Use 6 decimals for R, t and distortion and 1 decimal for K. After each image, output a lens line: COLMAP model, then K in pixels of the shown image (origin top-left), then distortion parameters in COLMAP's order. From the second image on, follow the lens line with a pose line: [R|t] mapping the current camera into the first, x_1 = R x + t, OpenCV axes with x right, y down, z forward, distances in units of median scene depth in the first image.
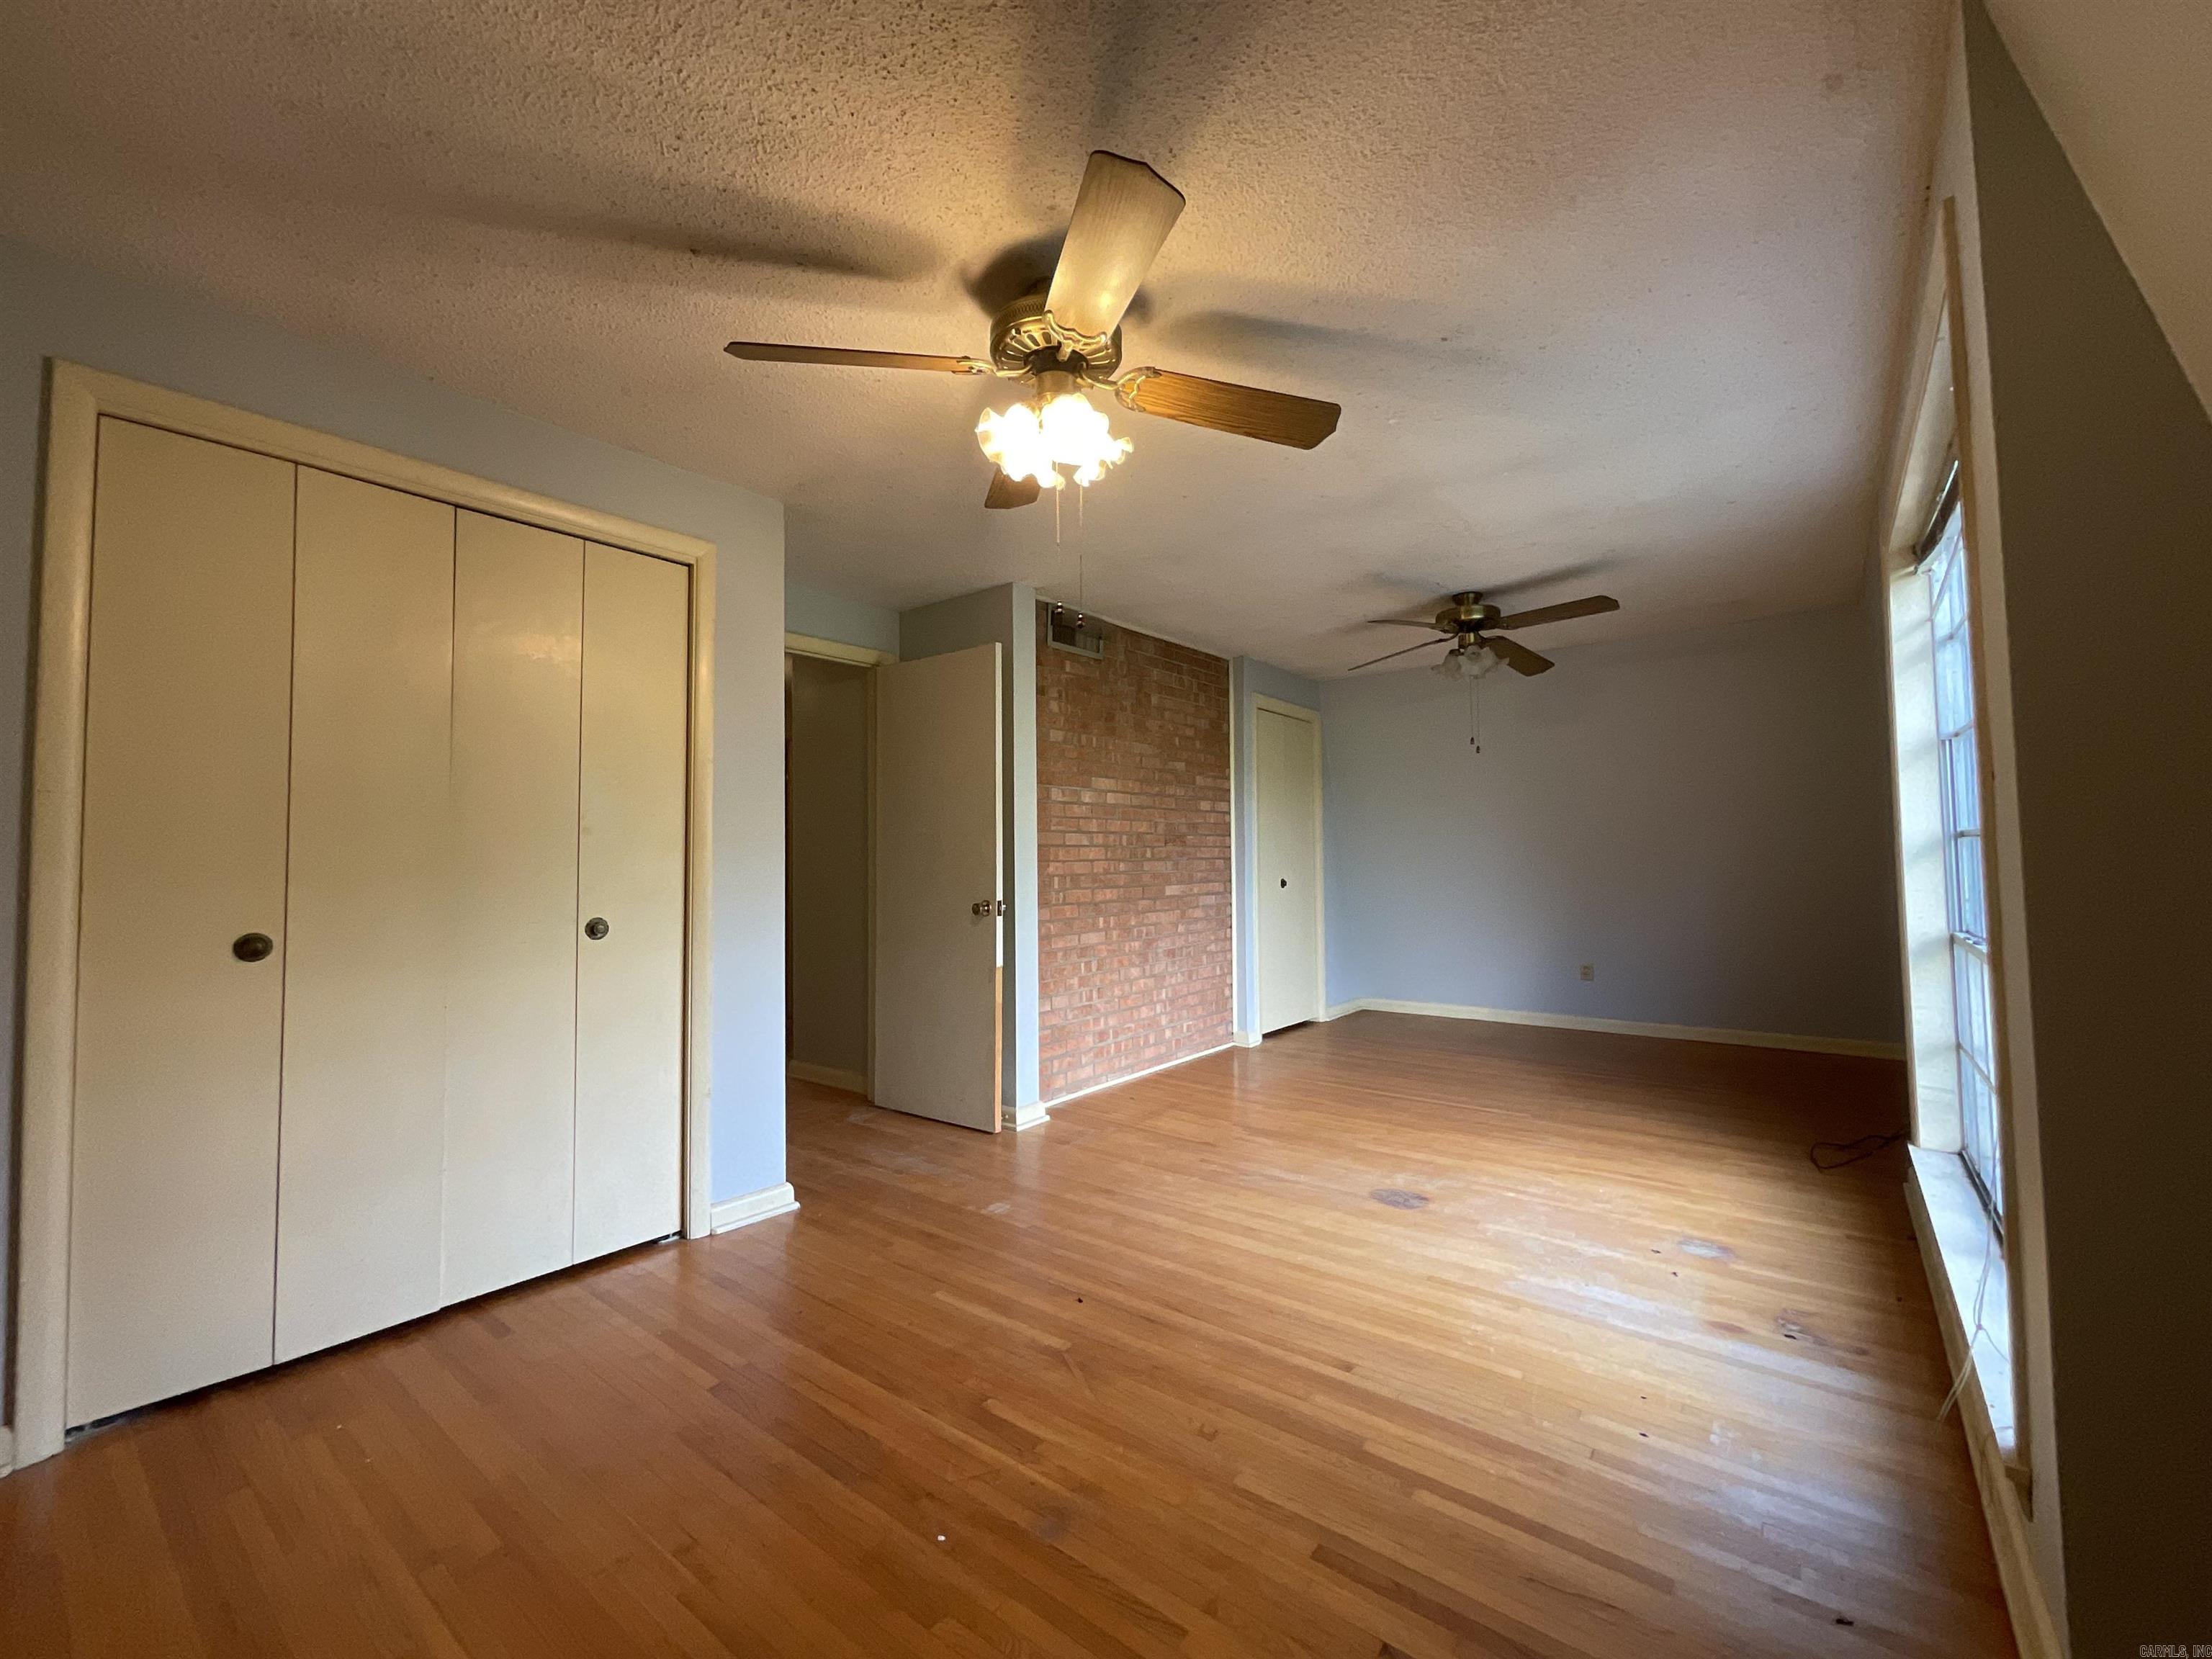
lens RADIAL K [[899.1, 0, 1104.8], [0, 899.1, 827.1], [0, 0, 1]] dist [-0.004503, 0.004385]
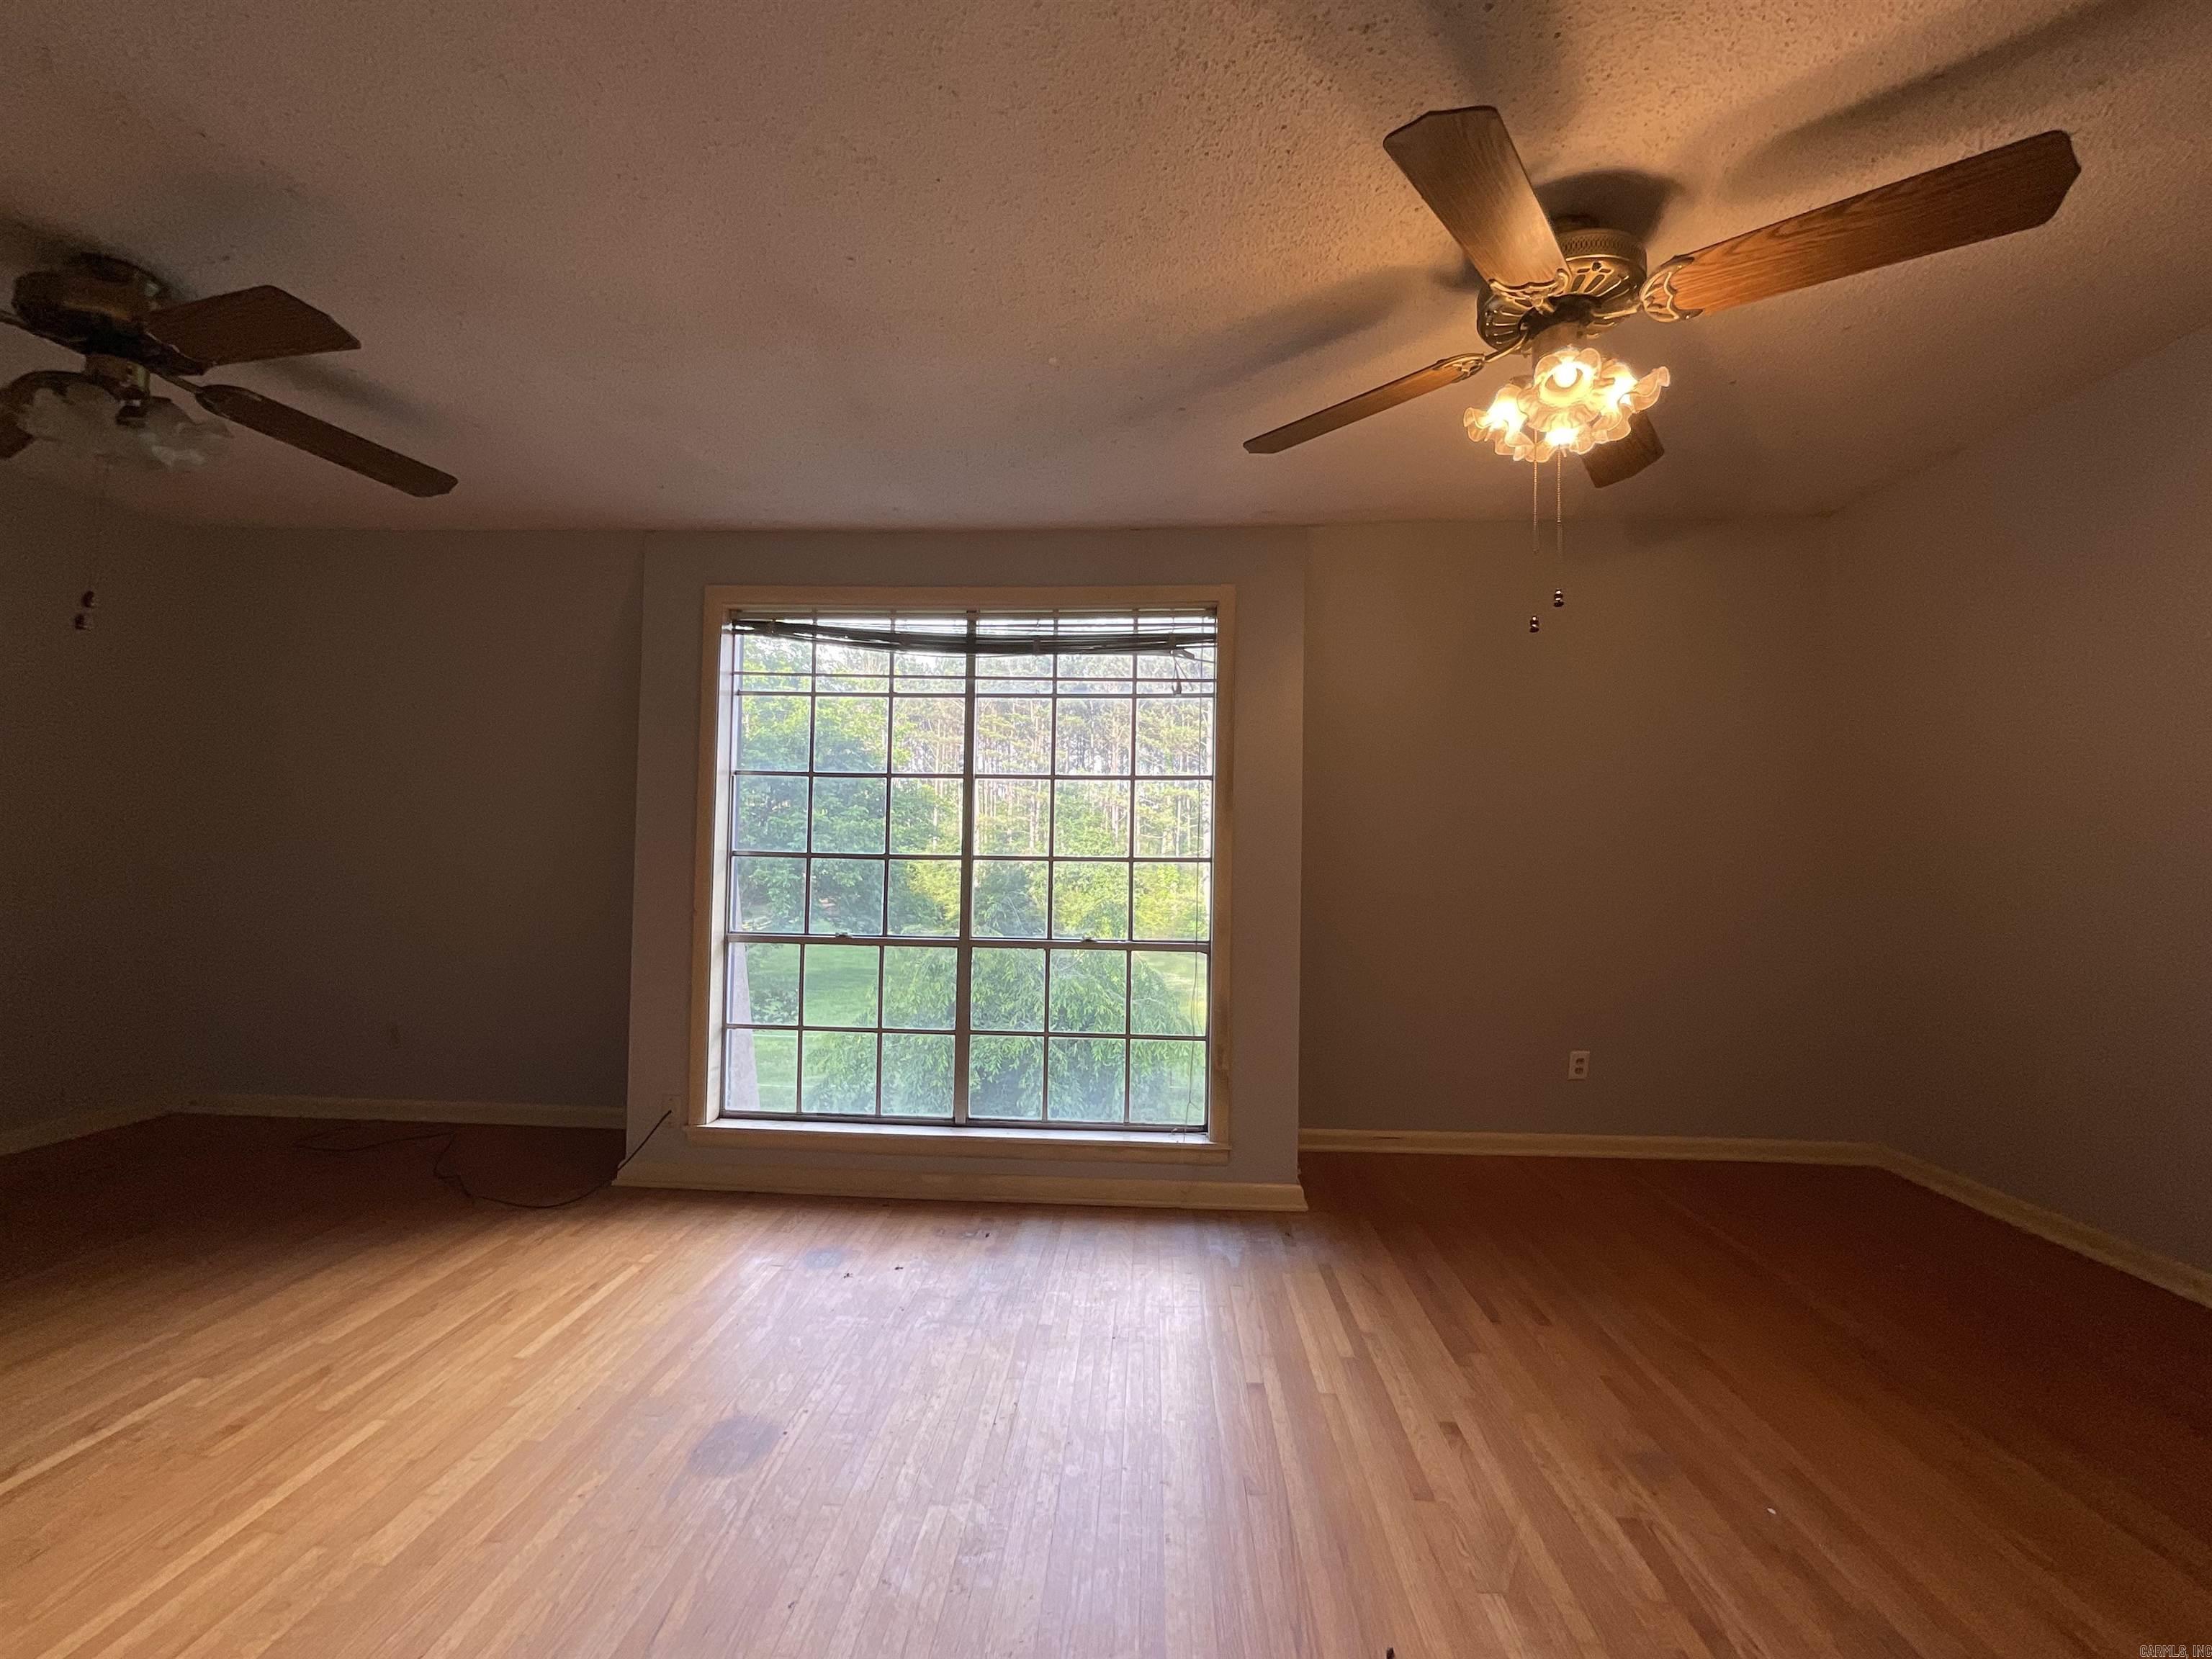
lens RADIAL K [[899.1, 0, 1098.0], [0, 899.1, 832.3], [0, 0, 1]] dist [-0.004503, 0.004385]
pose [[-0.580874, 0.031924, 0.813367, -0.468338], [-0.045680, 0.996378, -0.071730, 0.057967], [-0.812711, -0.078820, -0.577312, 1.772638]]
